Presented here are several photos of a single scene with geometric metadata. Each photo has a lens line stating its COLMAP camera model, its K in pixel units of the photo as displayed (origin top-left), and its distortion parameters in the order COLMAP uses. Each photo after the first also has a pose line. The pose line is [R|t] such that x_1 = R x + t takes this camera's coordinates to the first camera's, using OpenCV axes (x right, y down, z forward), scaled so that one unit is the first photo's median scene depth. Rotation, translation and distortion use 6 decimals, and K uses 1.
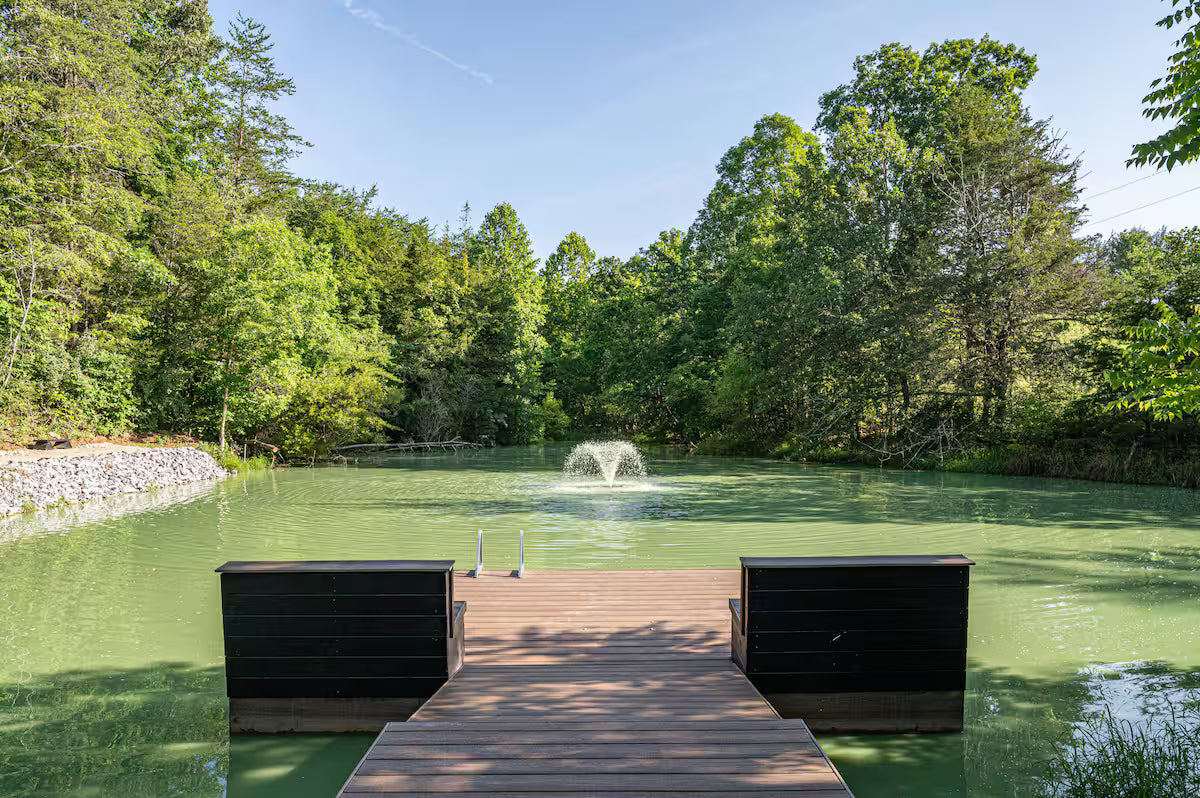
lens RADIAL K [[893.8, 0, 586.7], [0, 893.8, 401.7], [0, 0, 1]] dist [0.010585, 0.001388]
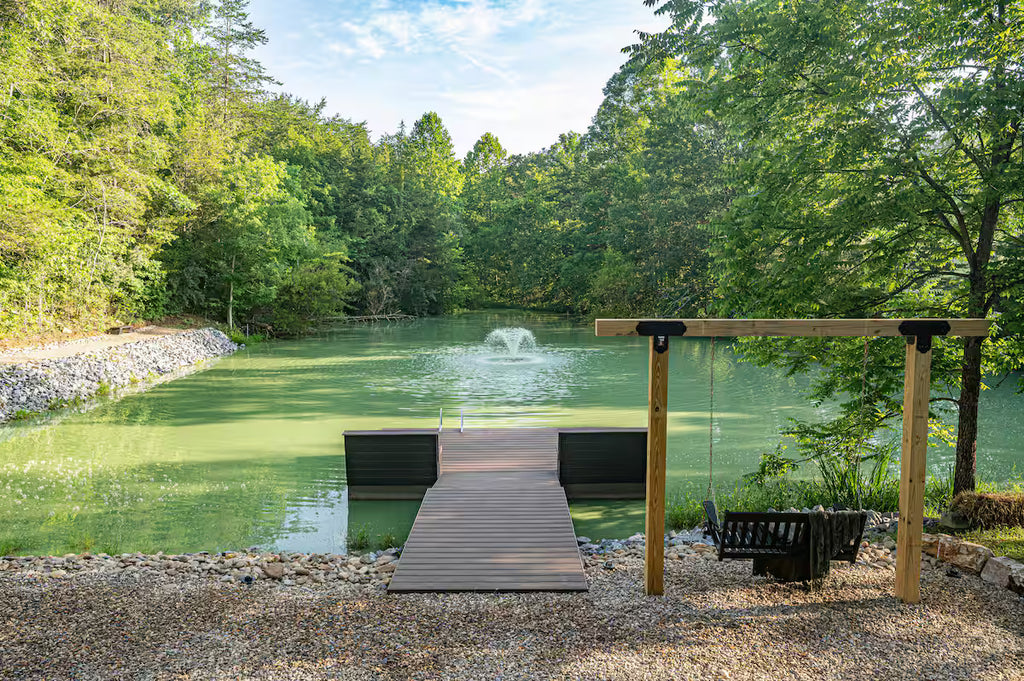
lens RADIAL K [[762.7, 0, 500.6], [0, 762.7, 342.8], [0, 0, 1]] dist [0.010585, 0.001388]
pose [[0.999997, -0.002179, 0.001014, 0.001799], [0.002065, 0.994815, 0.101678, -0.025930], [-0.001230, -0.101676, 0.994817, -0.099816]]
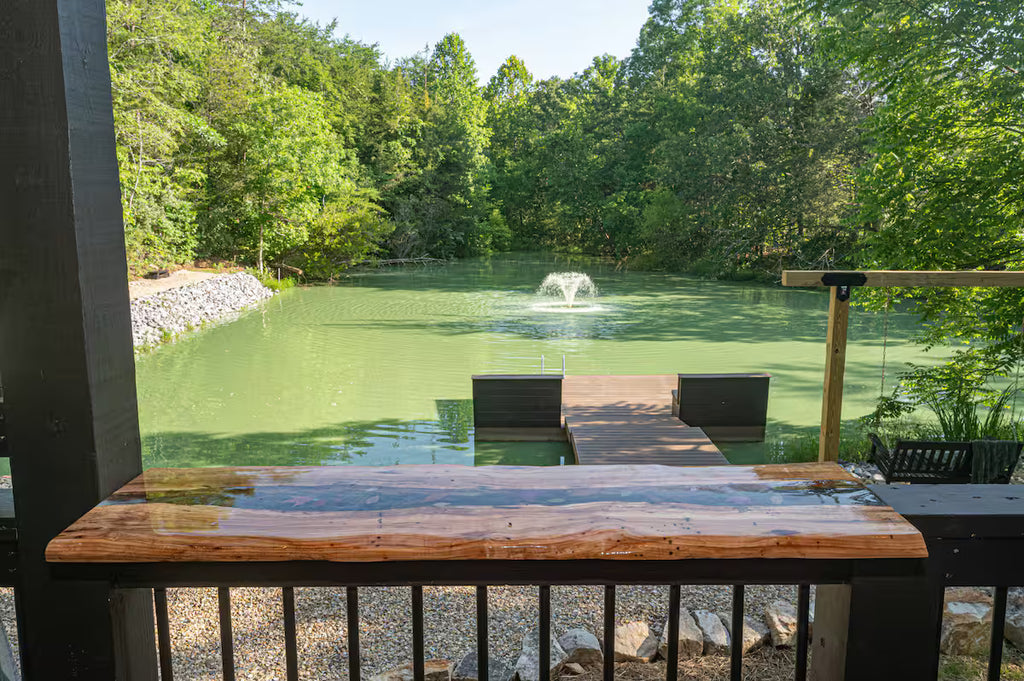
lens RADIAL K [[841.5, 0, 498.1], [0, 841.5, 337.7], [0, 0, 1]] dist [0.018893, 0.000600]
pose [[0.999848, 0.001092, -0.017403, -0.028279], [0.001699, 0.987180, 0.159601, -0.029341], [0.017354, -0.159606, 0.987028, -0.127910]]
